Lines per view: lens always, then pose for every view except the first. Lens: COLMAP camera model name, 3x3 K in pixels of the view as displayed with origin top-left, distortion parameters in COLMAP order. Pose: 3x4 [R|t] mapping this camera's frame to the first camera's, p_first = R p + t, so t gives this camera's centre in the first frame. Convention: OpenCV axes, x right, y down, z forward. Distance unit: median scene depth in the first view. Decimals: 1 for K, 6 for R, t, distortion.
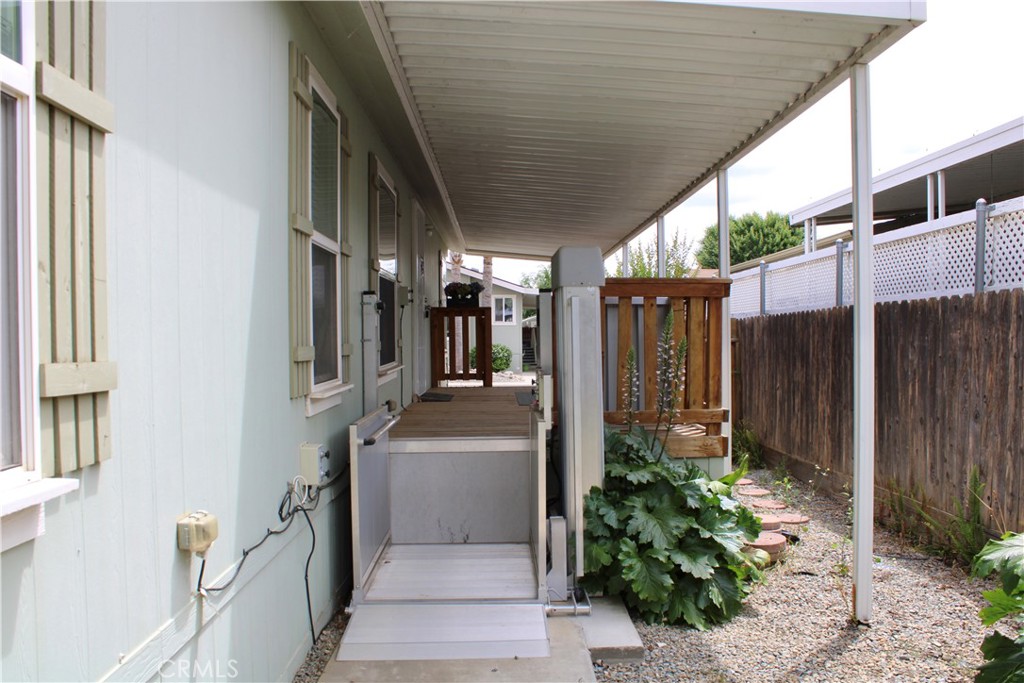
lens RADIAL K [[873.3, 0, 510.5], [0, 873.3, 350.9], [0, 0, 1]] dist [-0.166681, 0.141870]
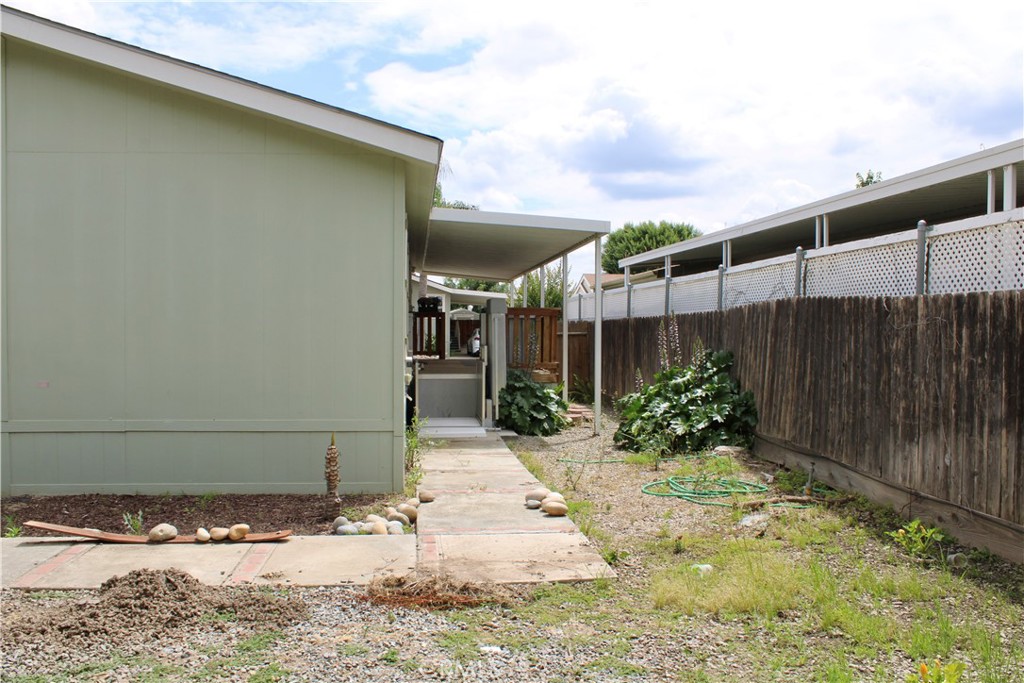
lens RADIAL K [[873.3, 0, 526.1], [0, 873.3, 355.8], [0, 0, 1]] dist [-0.166681, 0.141870]
pose [[0.993268, 0.010721, 0.115340, -0.144152], [-0.012690, 0.999786, 0.016356, 0.012112], [-0.115140, -0.017710, 0.993191, -1.691294]]
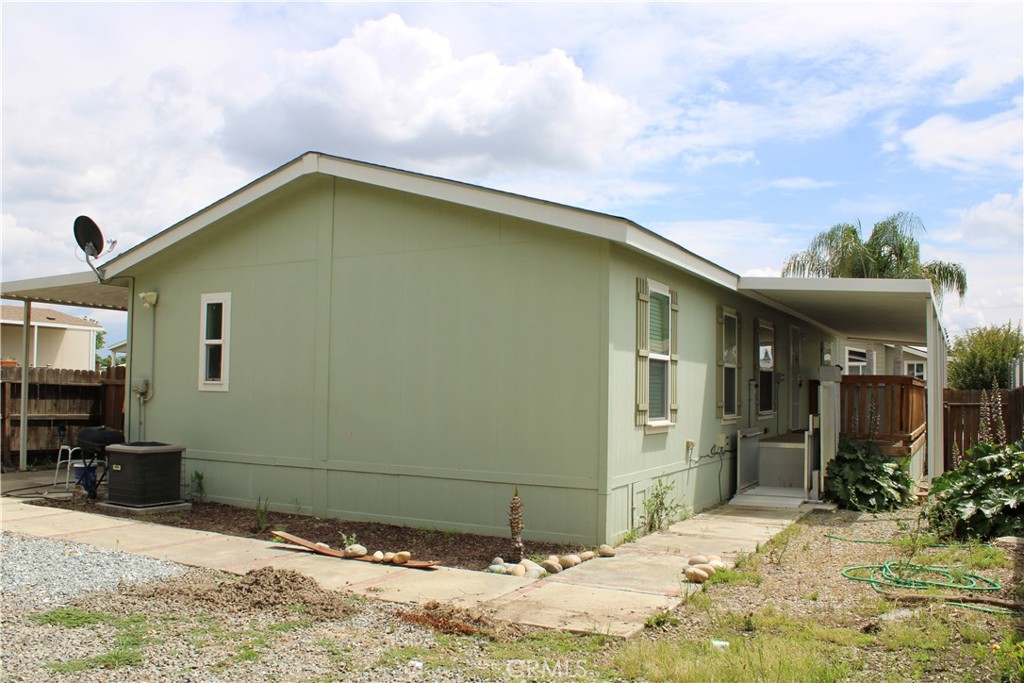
lens RADIAL K [[873.3, 0, 520.7], [0, 873.3, 356.2], [0, 0, 1]] dist [-0.166681, 0.141870]
pose [[0.878000, 0.003674, -0.478647, 0.500680], [-0.030866, 0.998324, -0.048955, 0.004408], [0.477665, 0.057756, 0.876642, -1.684631]]
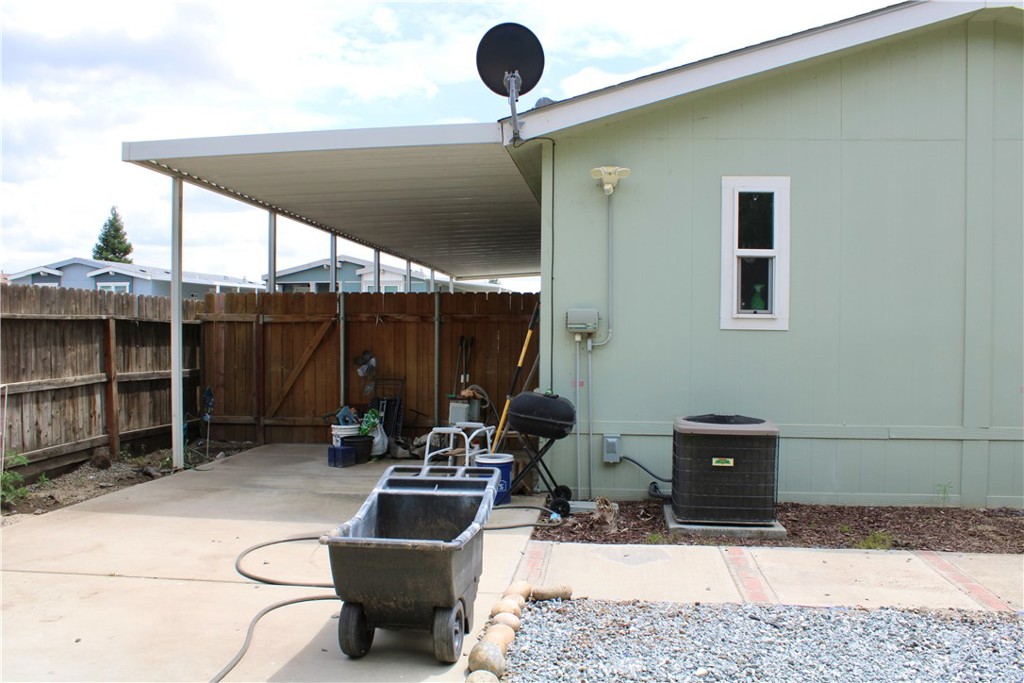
lens RADIAL K [[873.3, 0, 507.5], [0, 873.3, 360.2], [0, 0, 1]] dist [-0.166681, 0.141870]
pose [[0.992350, 0.023924, -0.121114, -1.552037], [-0.021465, 0.999537, 0.021570, 0.040077], [0.121574, -0.018806, 0.992404, -1.584664]]
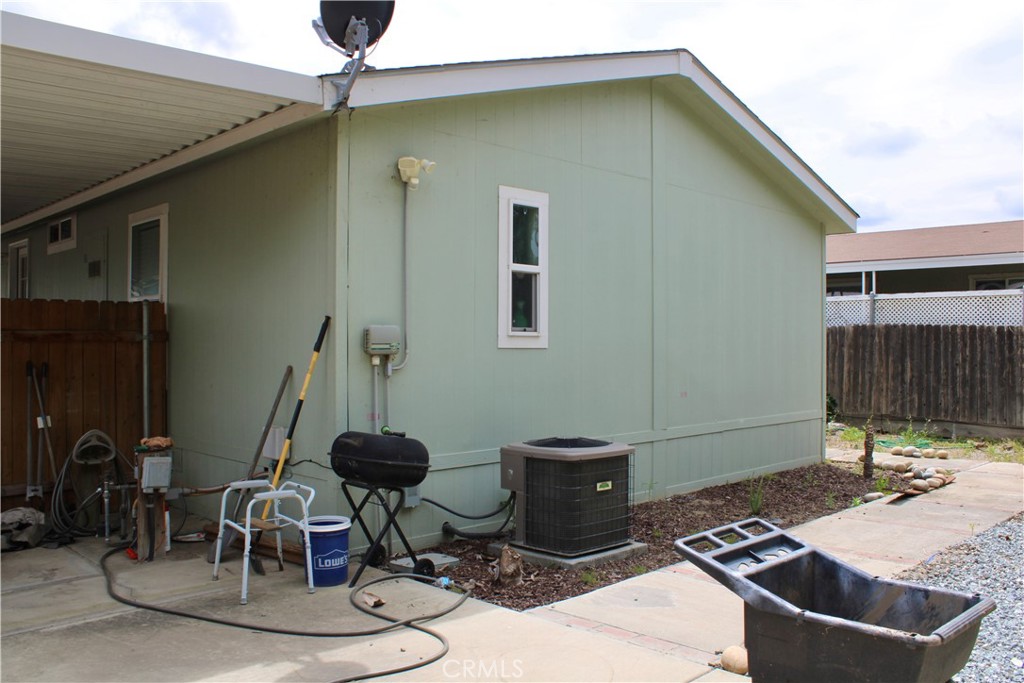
lens RADIAL K [[873.3, 0, 532.2], [0, 873.3, 356.4], [0, 0, 1]] dist [-0.166681, 0.141870]
pose [[0.704169, 0.002069, 0.710029, -2.326799], [0.004185, 0.999966, -0.007064, 0.034712], [-0.710020, 0.007946, 0.704137, -1.092552]]
